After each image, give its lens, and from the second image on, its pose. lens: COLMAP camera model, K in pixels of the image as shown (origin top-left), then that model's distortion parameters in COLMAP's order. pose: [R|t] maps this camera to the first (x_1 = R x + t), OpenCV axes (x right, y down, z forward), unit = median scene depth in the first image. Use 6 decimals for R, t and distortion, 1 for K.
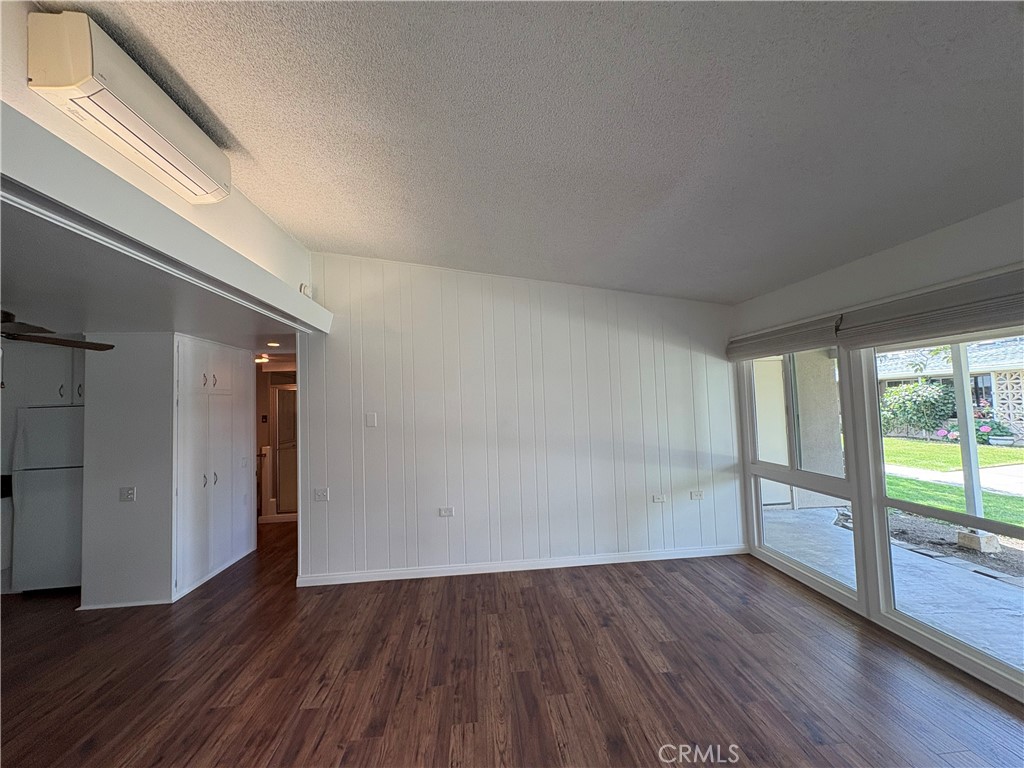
lens RADIAL K [[407.8, 0, 512.5], [0, 407.8, 378.4], [0, 0, 1]] dist [-0.000493, 0.000600]
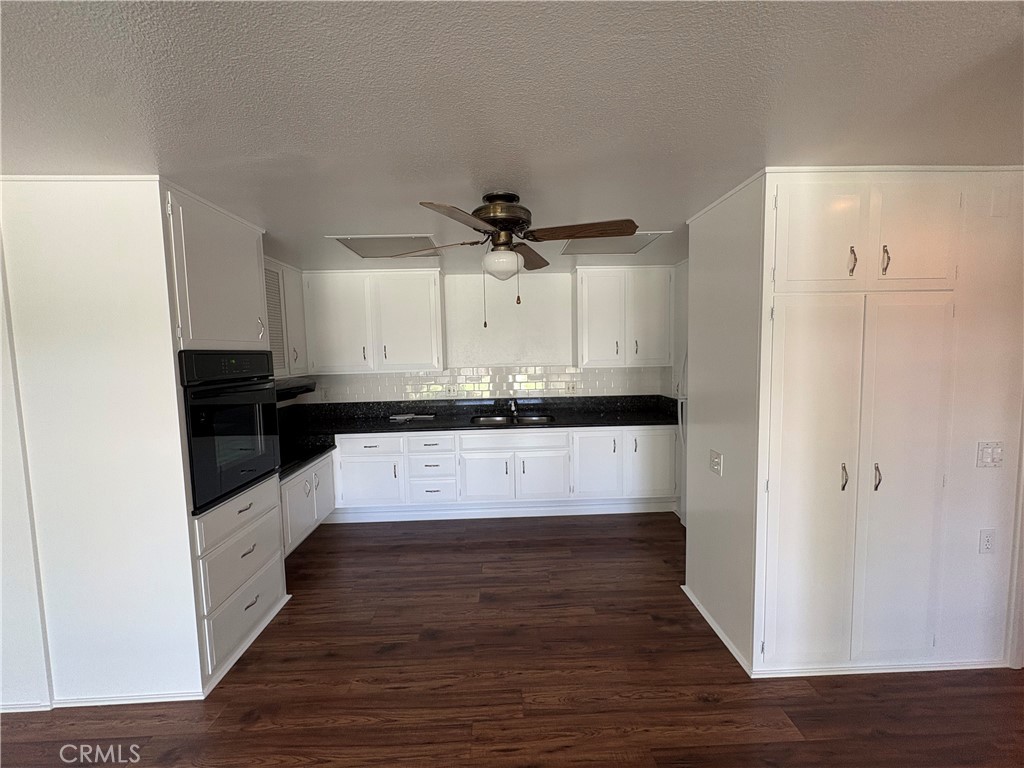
lens RADIAL K [[407.8, 0, 511.5], [0, 407.8, 385.0], [0, 0, 1]] dist [-0.000493, 0.000600]
pose [[-0.061306, 0.115149, -0.991455, -0.322388], [0.089175, 0.989983, 0.109464, 0.069585], [0.994127, -0.081702, -0.070961, 0.779304]]
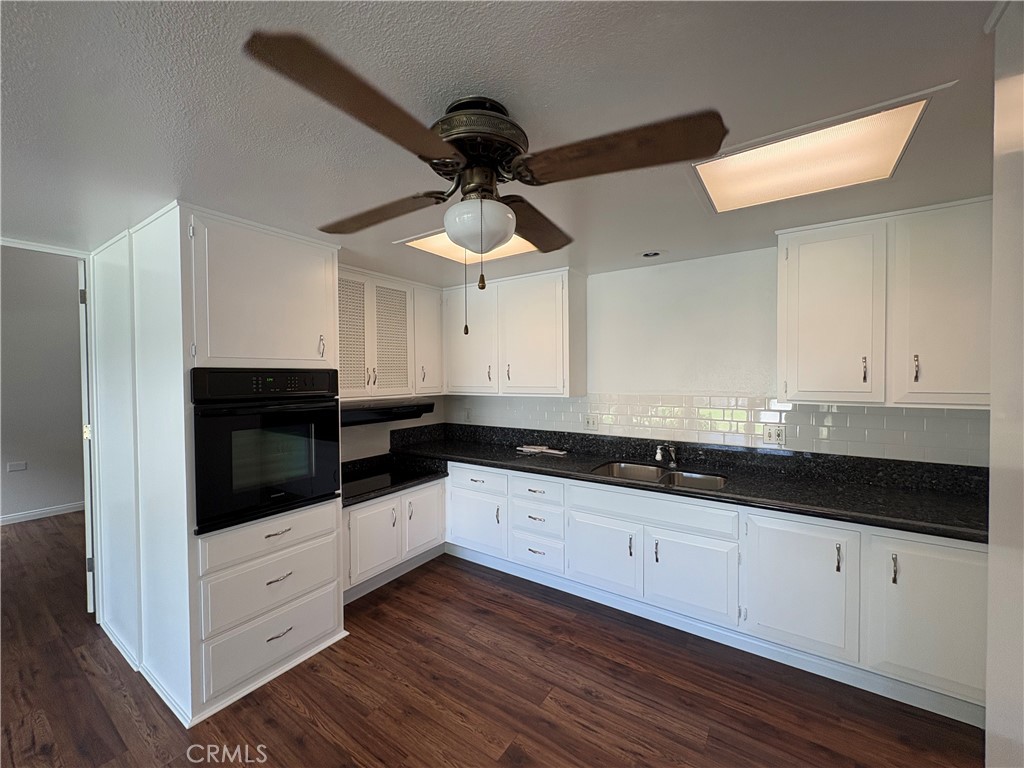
lens RADIAL K [[407.8, 0, 511.6], [0, 407.8, 386.1], [0, 0, 1]] dist [-0.000493, 0.000600]
pose [[-0.637377, 0.057870, -0.768376, -0.691581], [0.077848, 0.996910, 0.010506, 0.096033], [0.766609, -0.053120, -0.639913, 0.985416]]
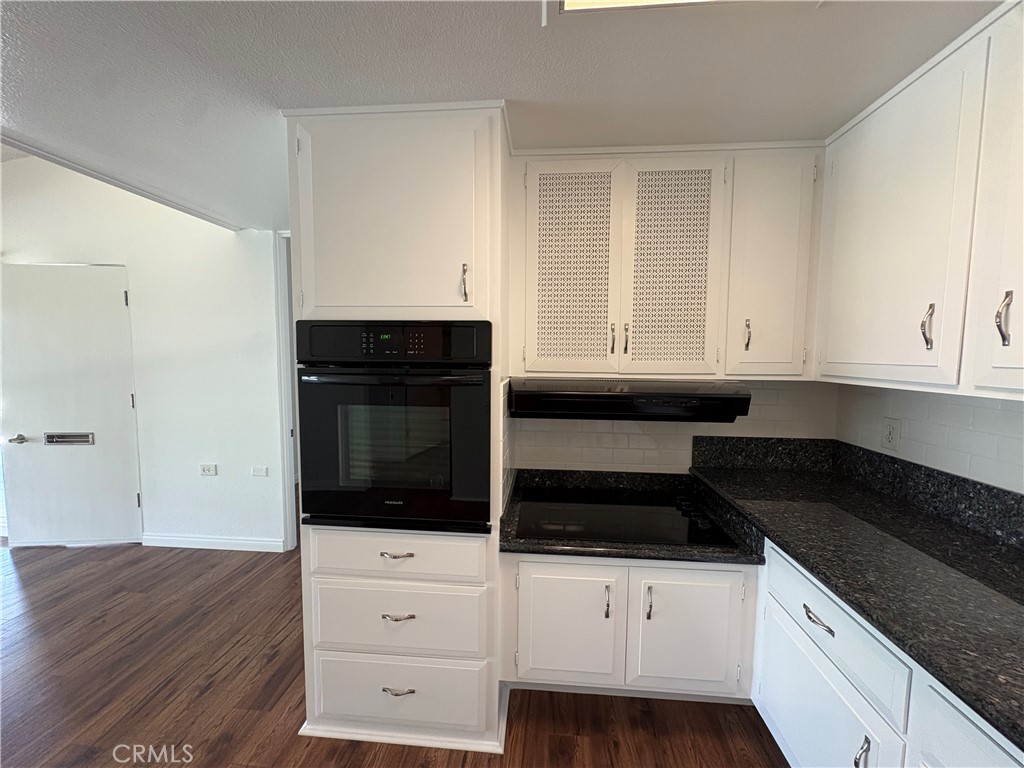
lens RADIAL K [[407.8, 0, 511.6], [0, 407.8, 384.9], [0, 0, 1]] dist [-0.000493, 0.000600]
pose [[-0.983275, 0.010678, 0.181812, -1.149178], [0.012274, 0.999895, 0.007657, 0.113317], [-0.181711, 0.009761, -0.983304, 0.702538]]
